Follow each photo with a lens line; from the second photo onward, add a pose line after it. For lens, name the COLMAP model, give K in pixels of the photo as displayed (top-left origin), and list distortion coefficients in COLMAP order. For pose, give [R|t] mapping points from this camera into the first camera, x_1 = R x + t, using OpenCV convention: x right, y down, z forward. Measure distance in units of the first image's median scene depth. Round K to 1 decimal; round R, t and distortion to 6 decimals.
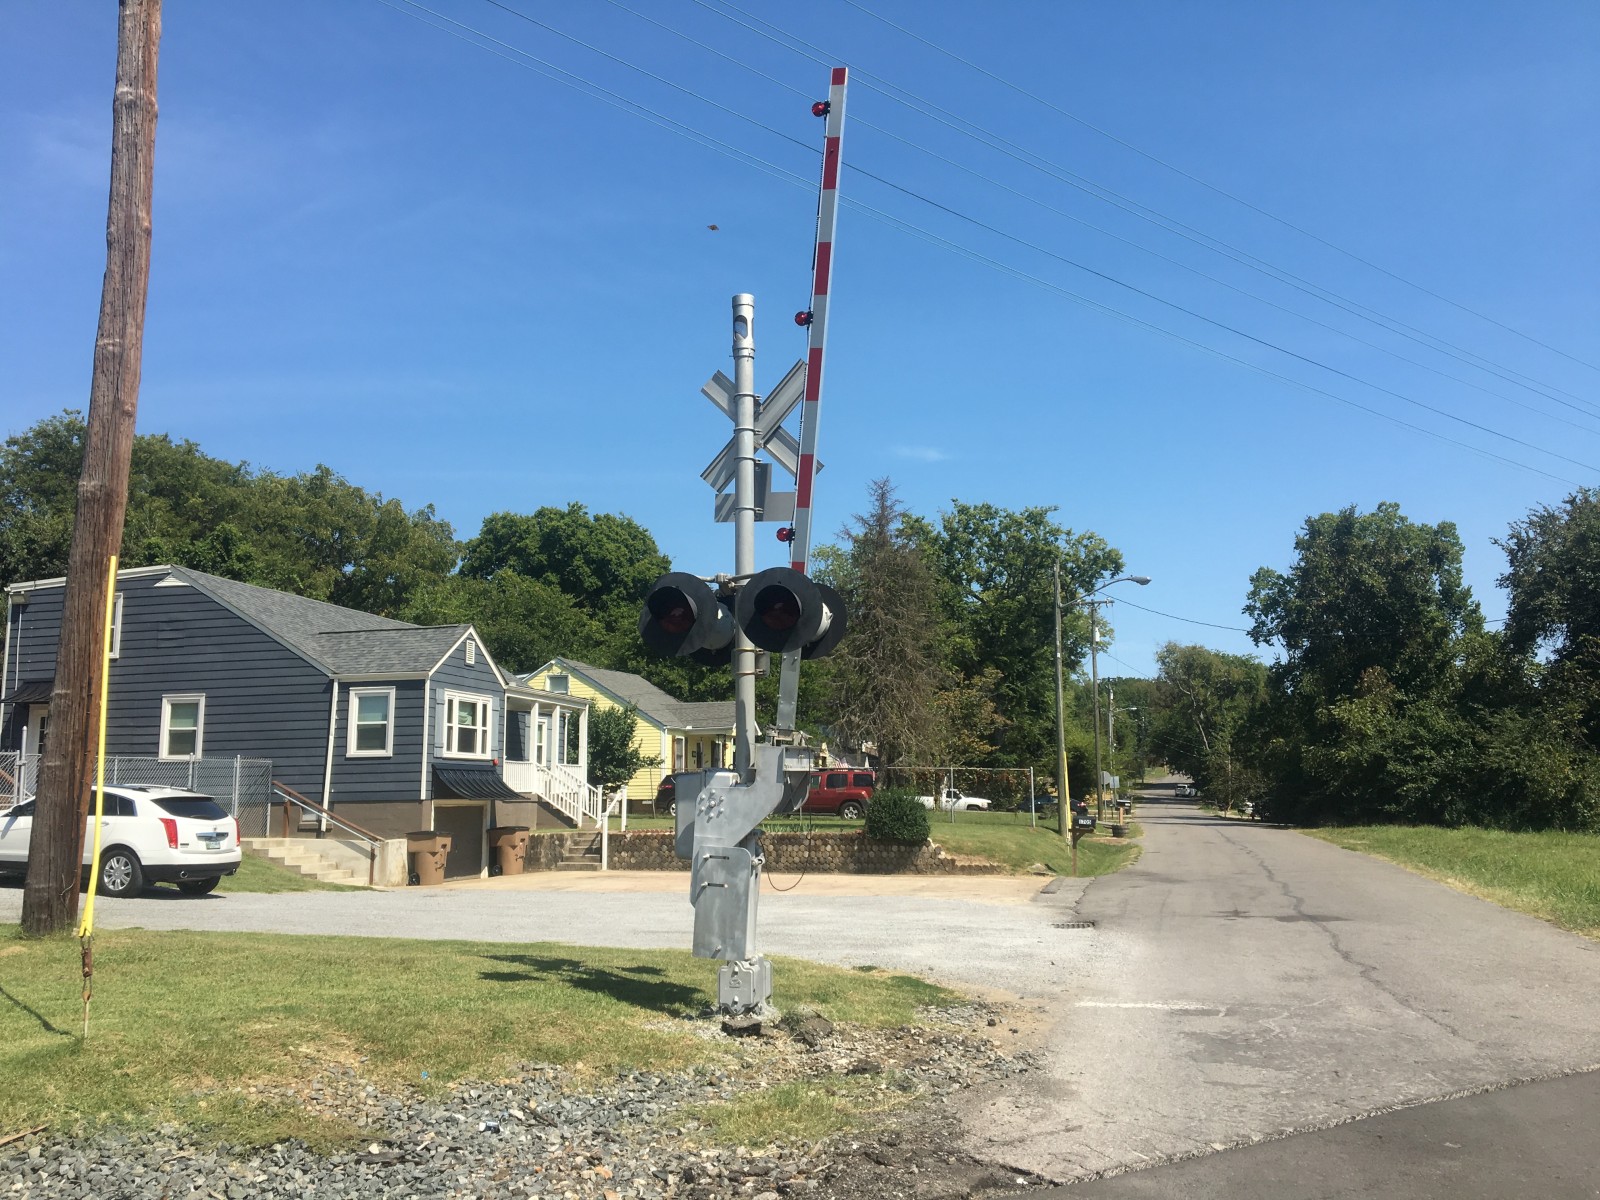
lens RADIAL K [[1367.4, 0, 800.0], [0, 1367.4, 600.0], [0, 0, 1]] dist [0.125423, -0.243131]
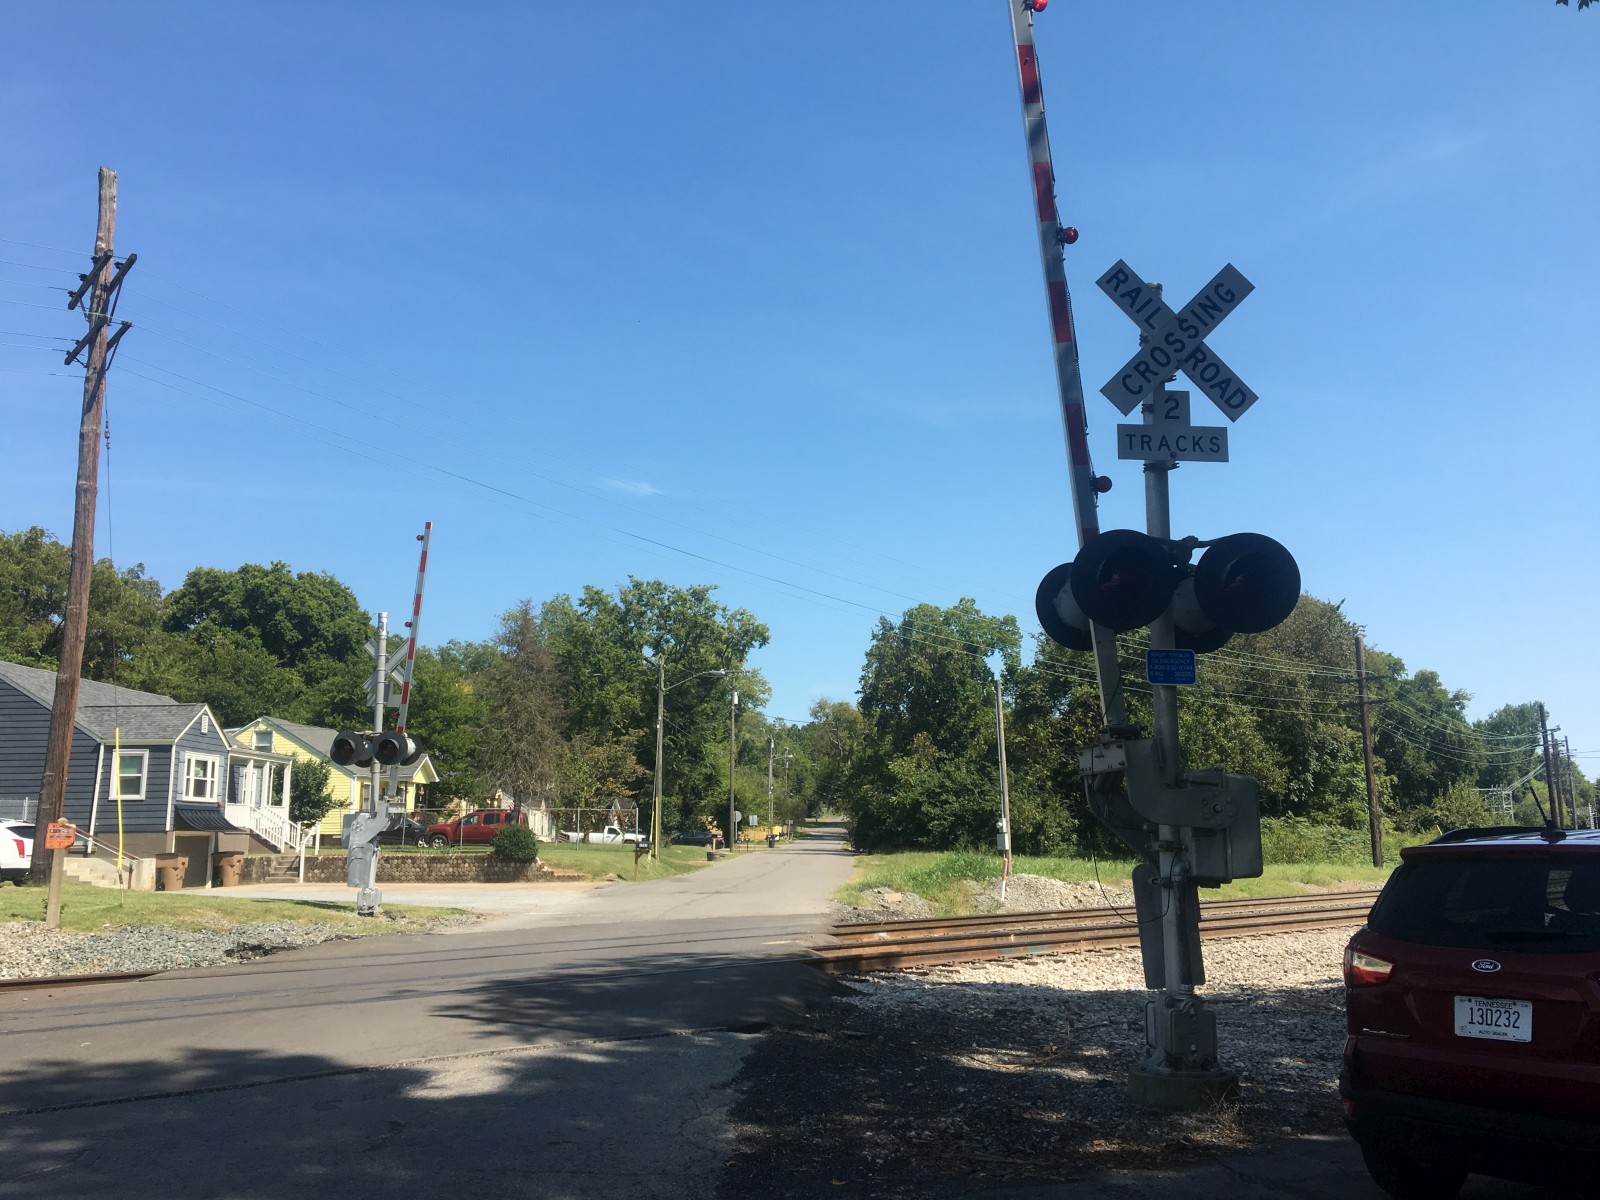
lens RADIAL K [[1345.9, 0, 793.0], [0, 1345.9, 607.2], [0, 0, 1]] dist [0.100145, -0.166664]
pose [[0.978503, 0.037304, 0.202832, 0.039904], [-0.032109, 0.999068, -0.028846, -0.042289], [-0.203719, 0.021713, 0.978789, -0.331428]]
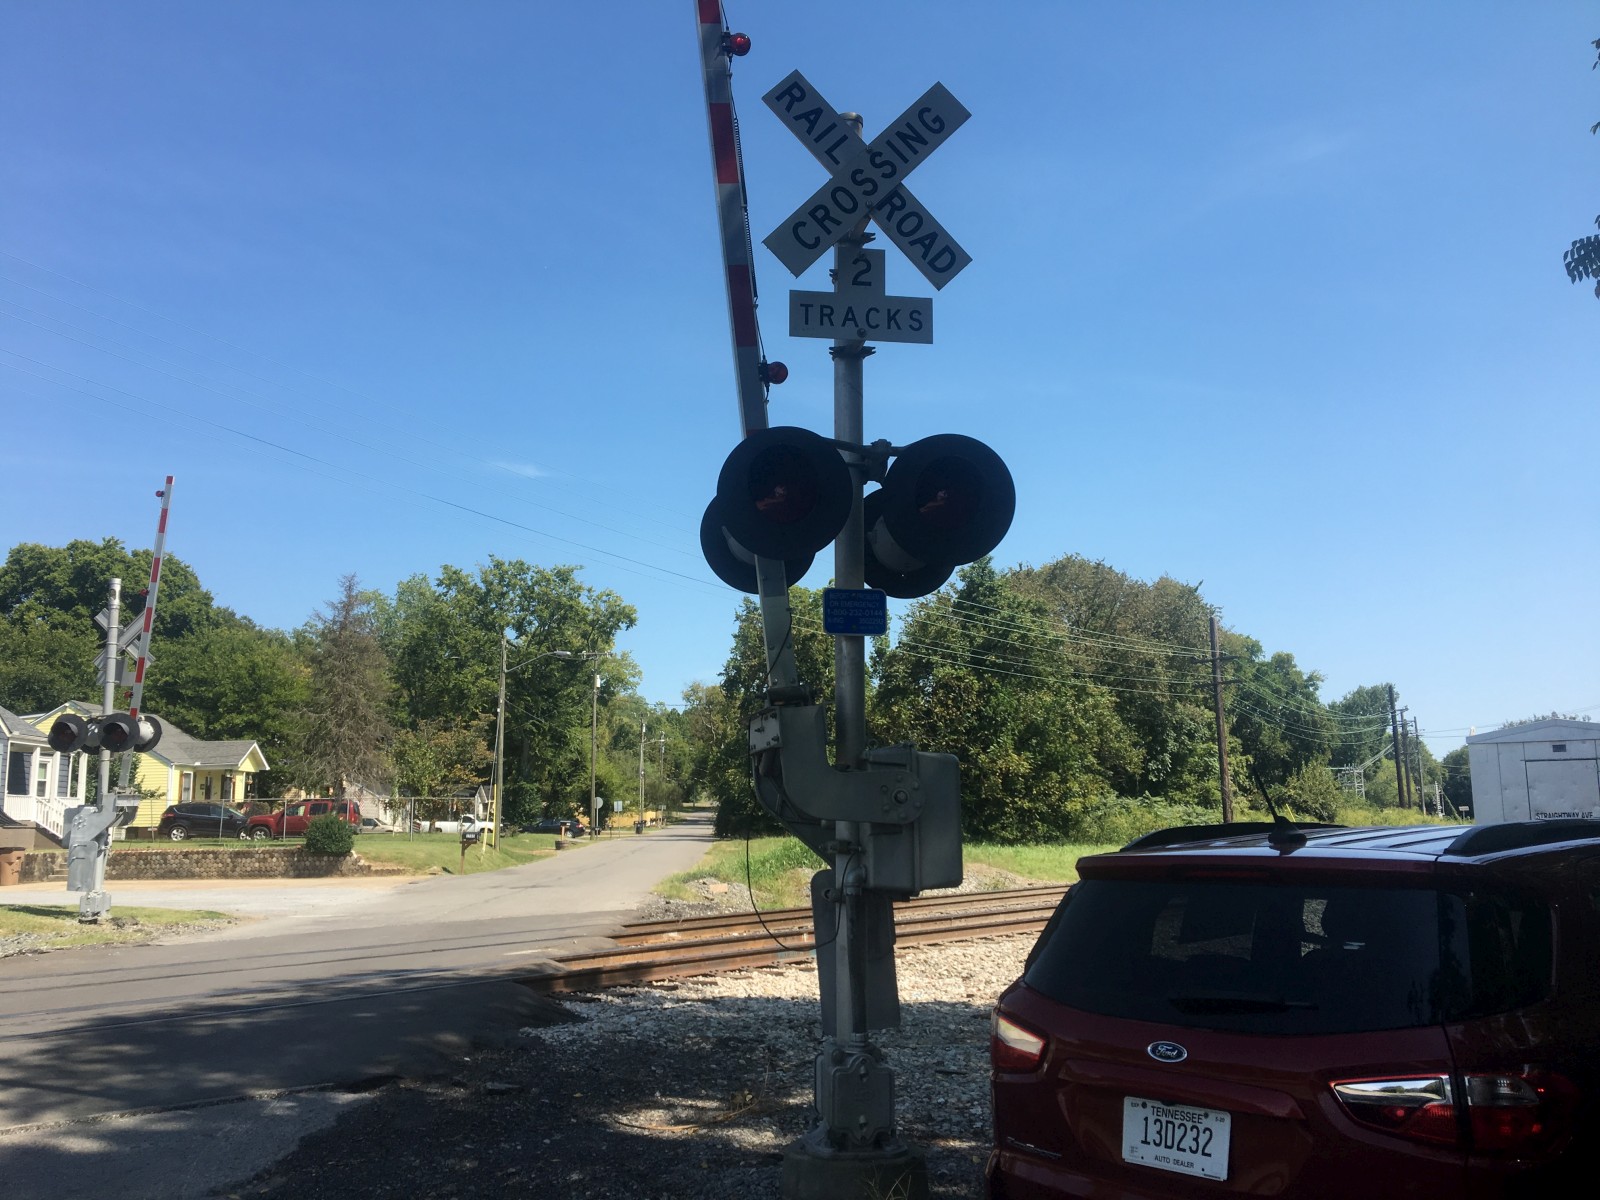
lens RADIAL K [[1345.9, 0, 793.0], [0, 1345.9, 607.2], [0, 0, 1]] dist [0.100145, -0.166664]
pose [[0.957534, 0.037381, 0.285887, 0.080938], [-0.032992, 0.999252, -0.020158, -0.038603], [-0.286427, 0.009870, 0.958051, -0.293708]]
